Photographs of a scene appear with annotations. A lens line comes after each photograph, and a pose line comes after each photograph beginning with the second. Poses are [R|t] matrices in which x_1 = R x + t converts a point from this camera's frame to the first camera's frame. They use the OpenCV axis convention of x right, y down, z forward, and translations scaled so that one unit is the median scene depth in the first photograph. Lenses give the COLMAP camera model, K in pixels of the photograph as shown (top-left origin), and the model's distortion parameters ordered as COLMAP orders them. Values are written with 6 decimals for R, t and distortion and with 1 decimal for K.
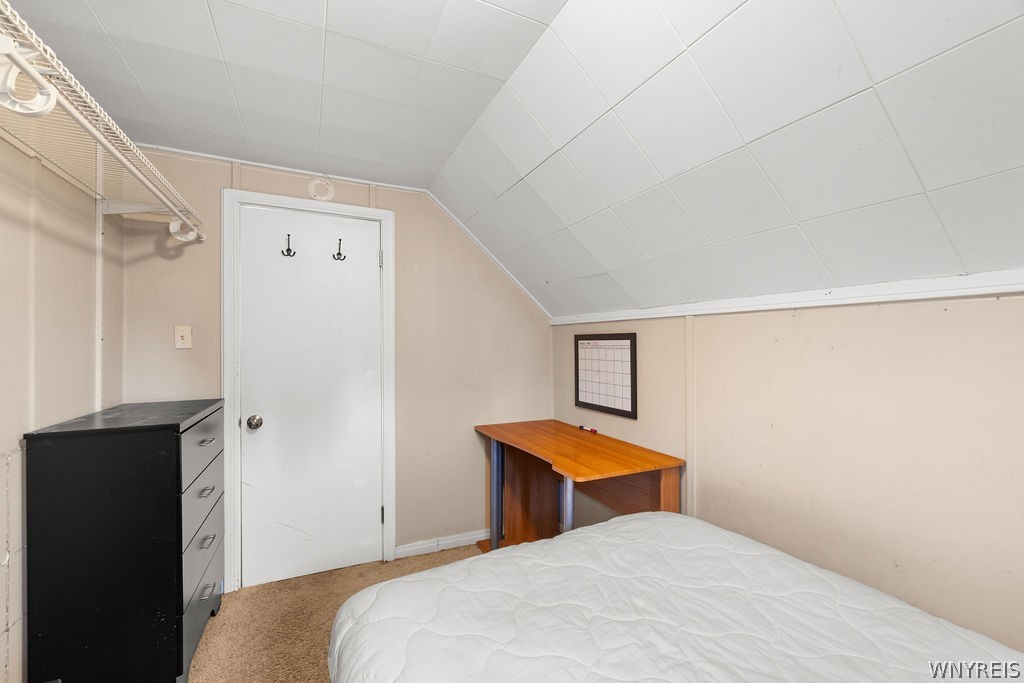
lens RADIAL K [[429.2, 0, 511.1], [0, 429.2, 343.8], [0, 0, 1]] dist [-0.000211, -0.000016]
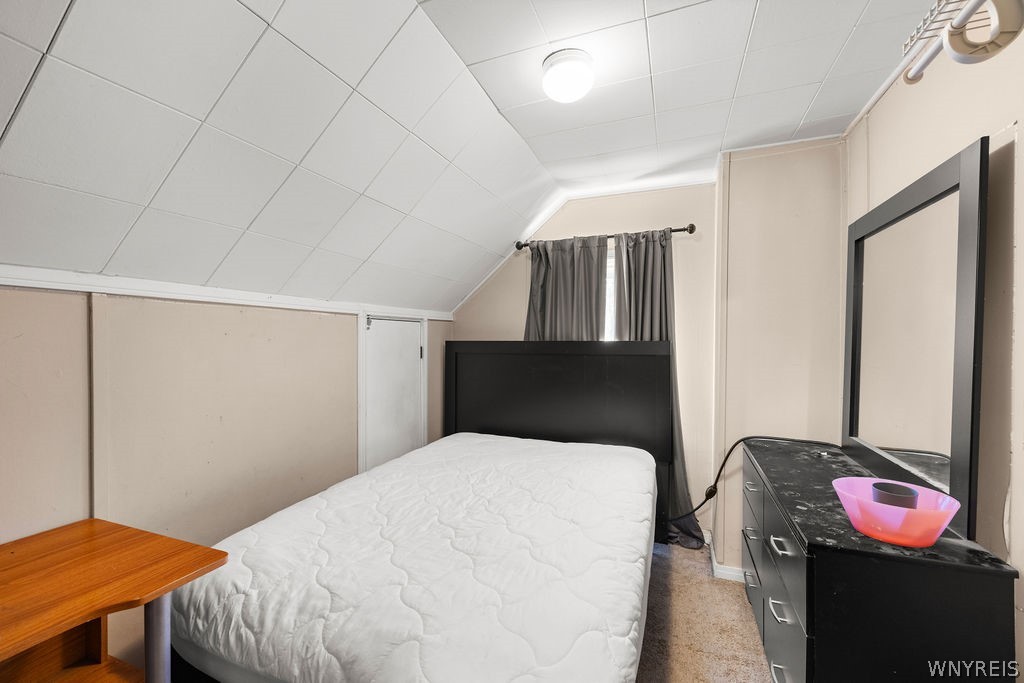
lens RADIAL K [[429.2, 0, 509.4], [0, 429.2, 340.8], [0, 0, 1]] dist [-0.000211, -0.000016]
pose [[-0.684683, -0.009664, 0.728777, -0.816550], [-0.005432, 0.999952, 0.008157, -0.003651], [-0.728821, 0.001626, -0.684702, 1.629058]]
